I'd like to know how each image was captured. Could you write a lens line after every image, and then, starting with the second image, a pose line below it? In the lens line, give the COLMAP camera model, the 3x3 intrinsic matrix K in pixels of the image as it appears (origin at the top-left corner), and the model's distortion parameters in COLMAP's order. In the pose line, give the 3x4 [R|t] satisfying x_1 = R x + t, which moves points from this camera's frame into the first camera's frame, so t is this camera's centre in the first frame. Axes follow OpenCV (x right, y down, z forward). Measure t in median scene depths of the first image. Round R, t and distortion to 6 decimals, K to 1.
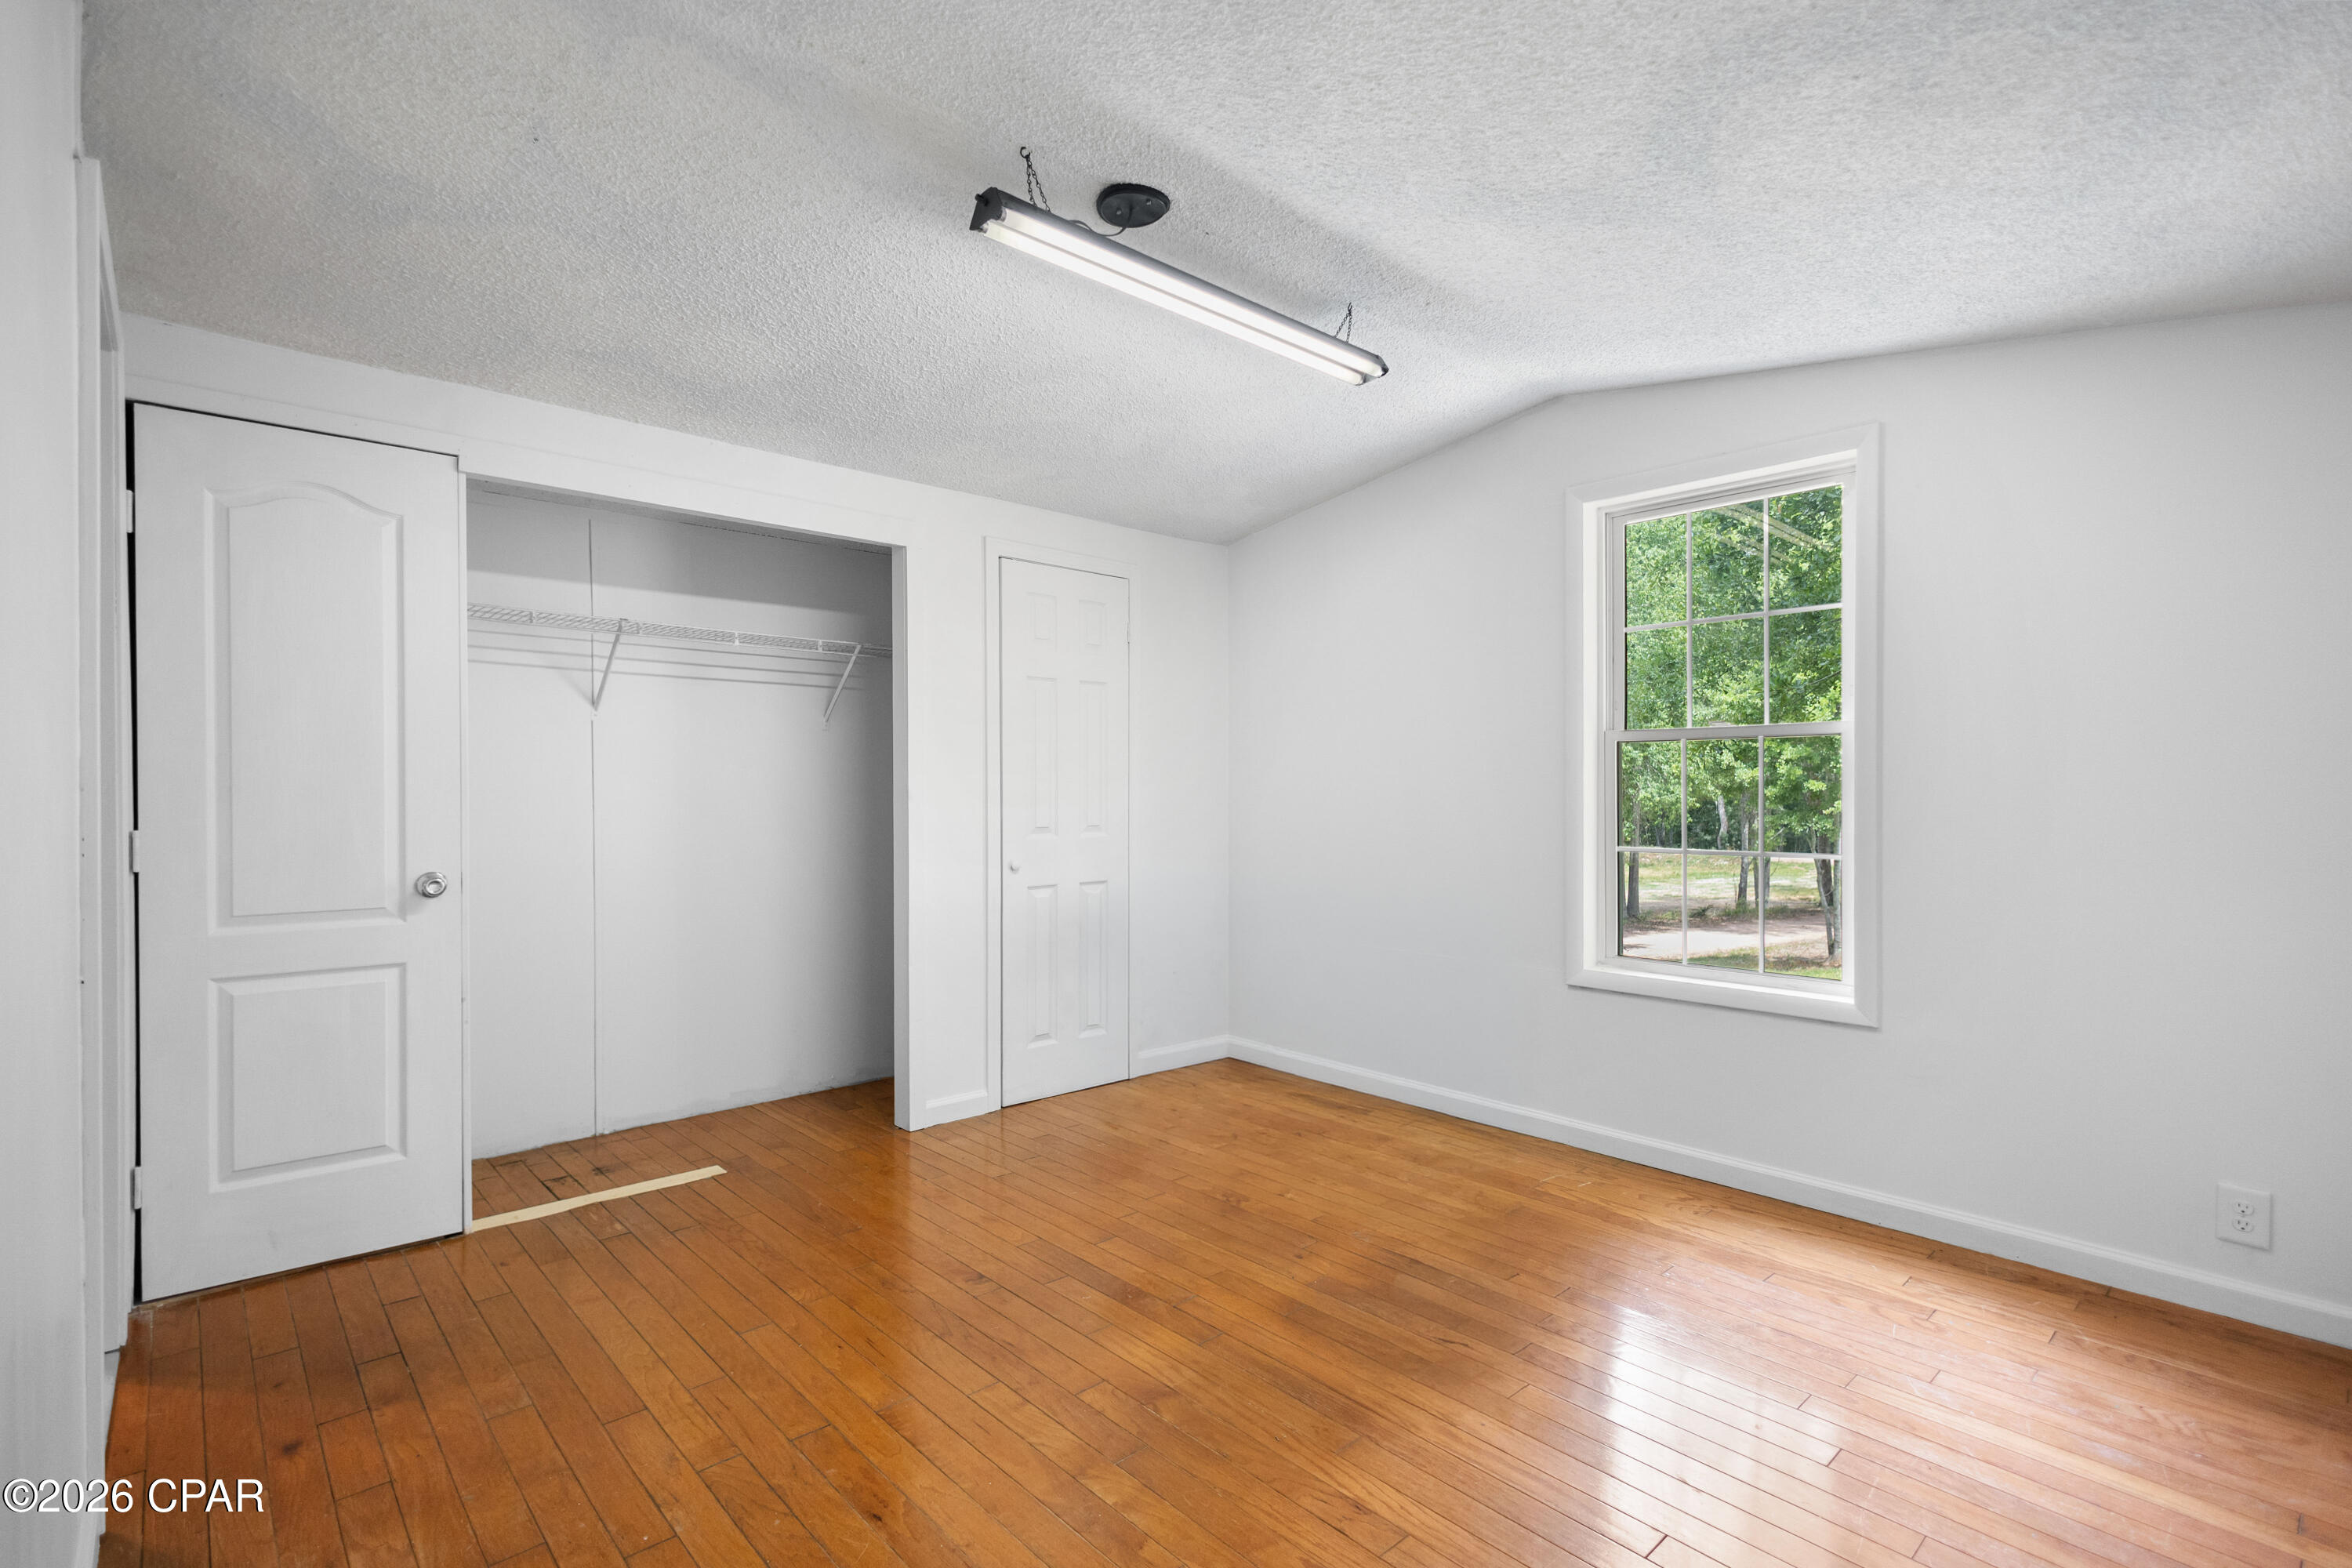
lens RADIAL K [[1088.6, 0, 1177.2], [0, 1088.6, 795.1], [0, 0, 1]] dist [0.013032, -0.002258]
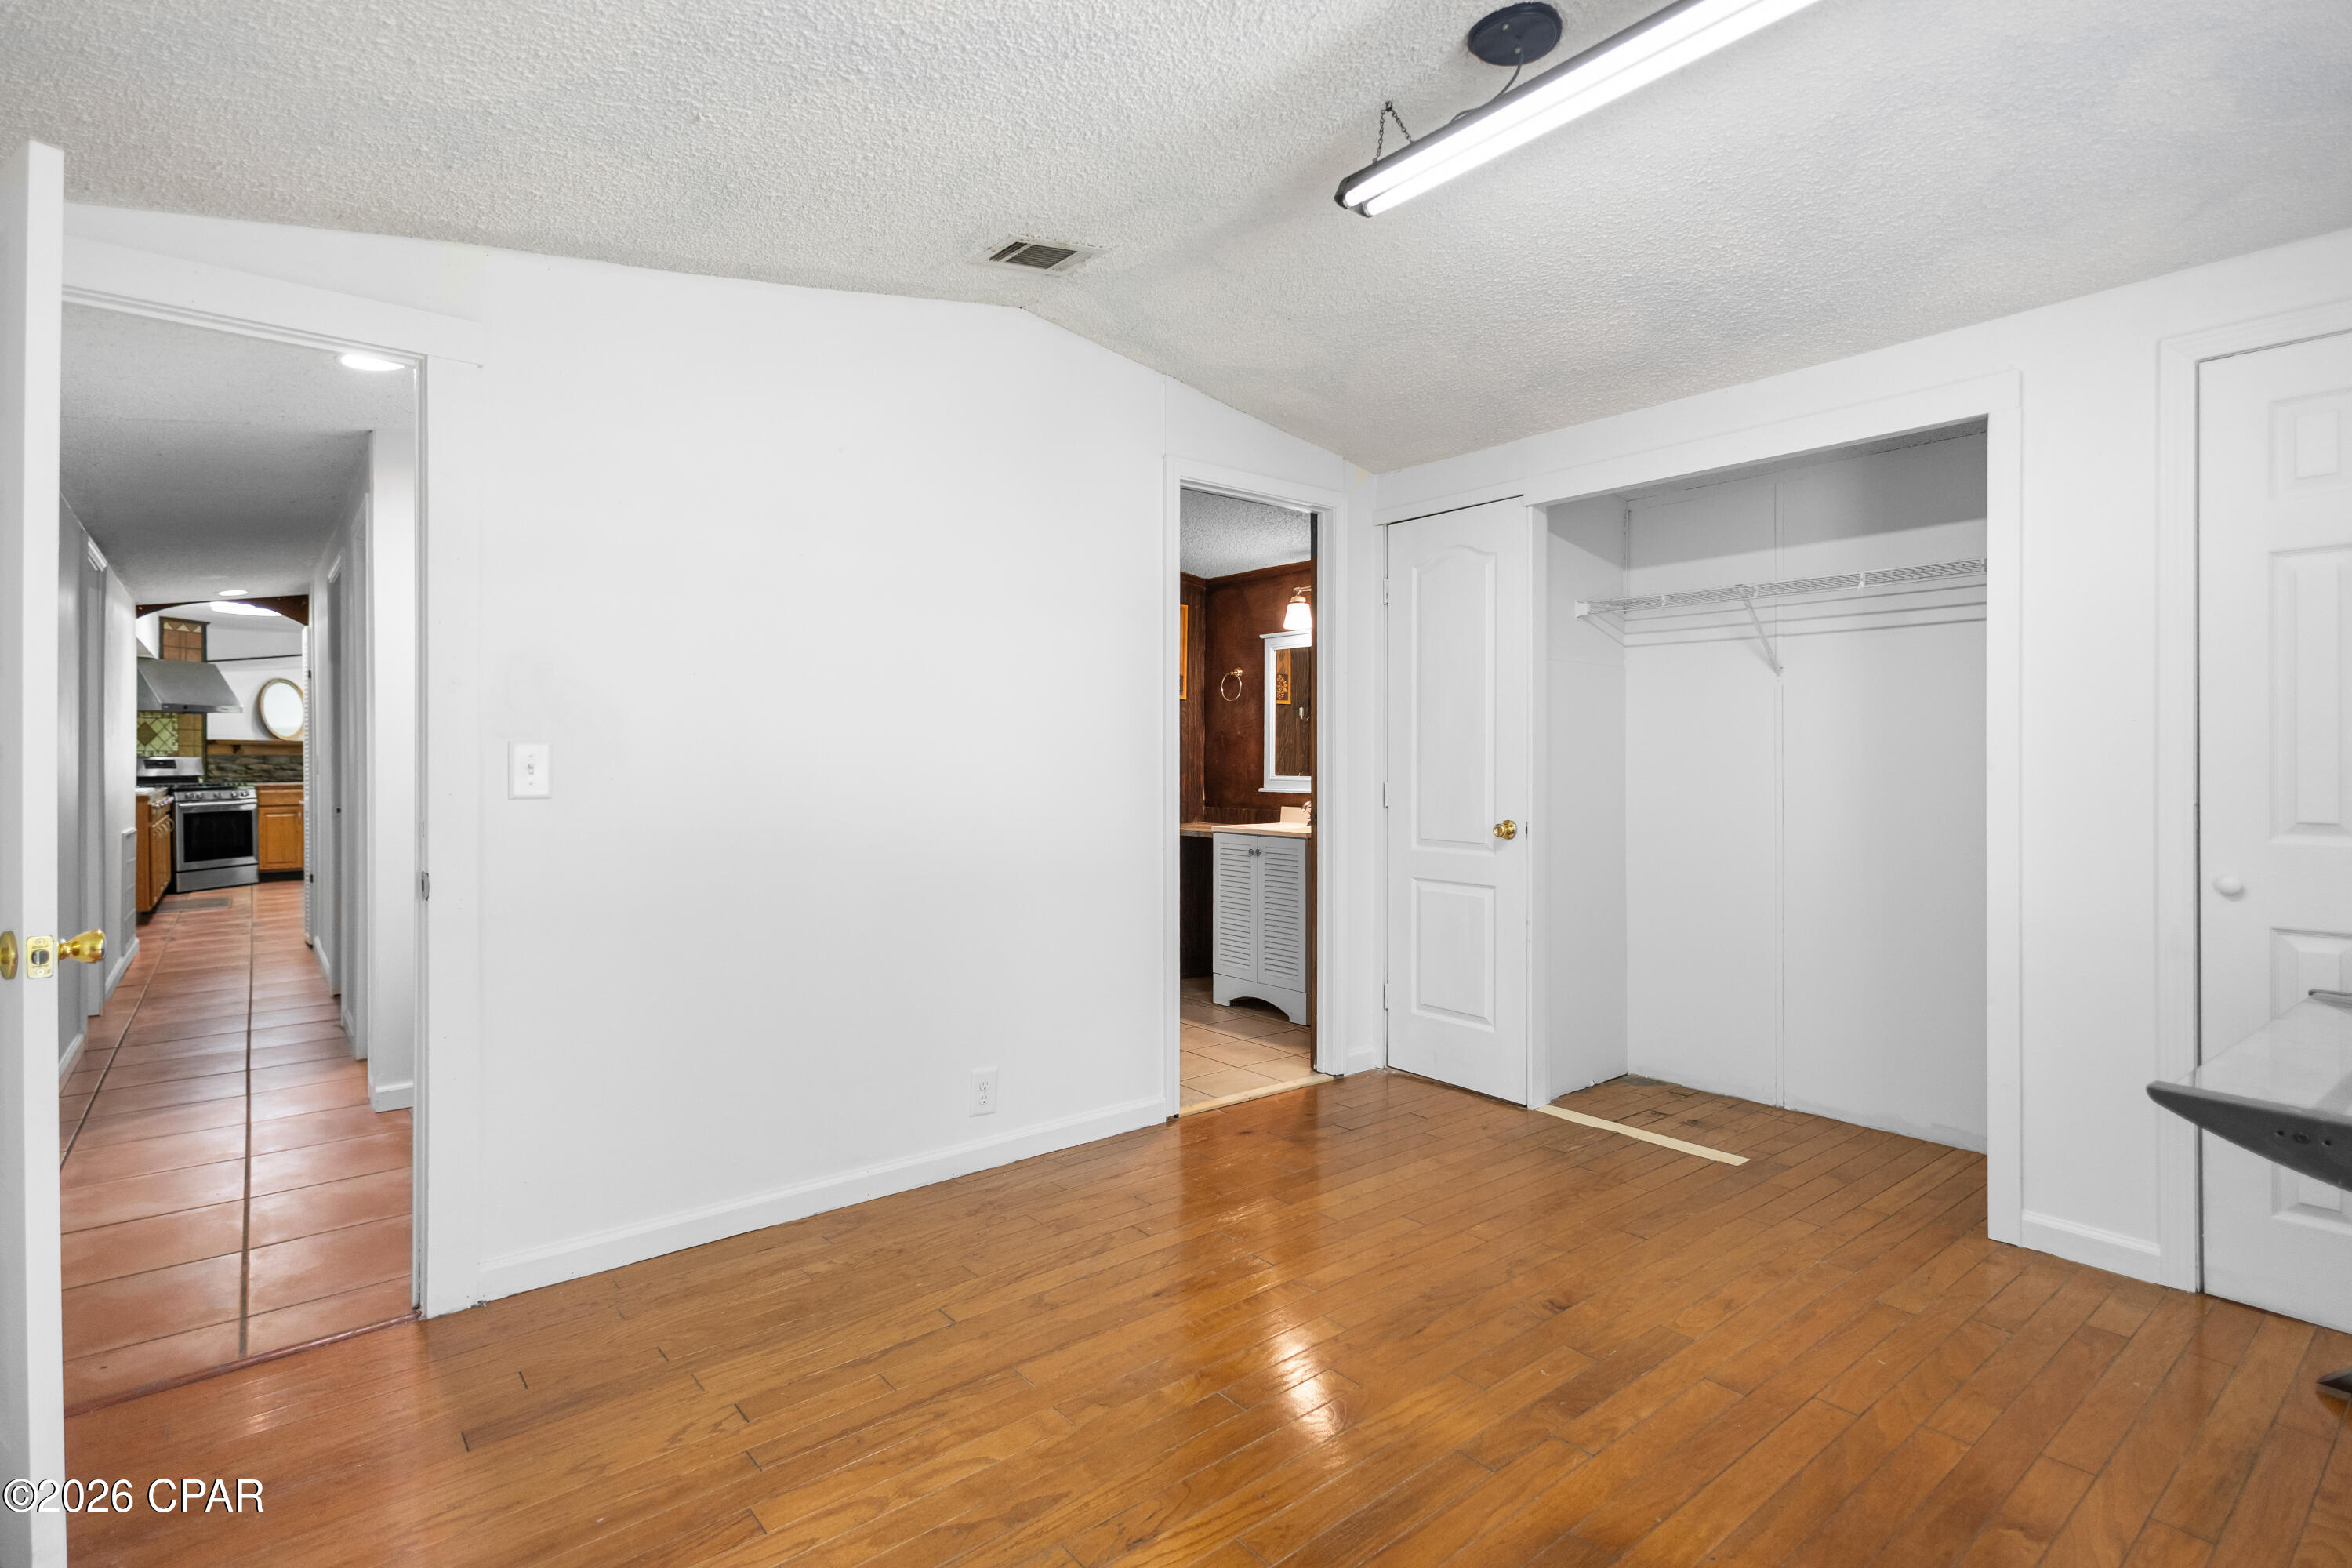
lens RADIAL K [[1088.6, 0, 1132.9], [0, 1088.6, 760.9], [0, 0, 1]] dist [0.013032, -0.002258]
pose [[-0.050653, 0.002206, -0.998714, 0.576046], [-0.003155, 0.999992, 0.002369, -0.001553], [0.998711, 0.003271, -0.050645, 0.557232]]
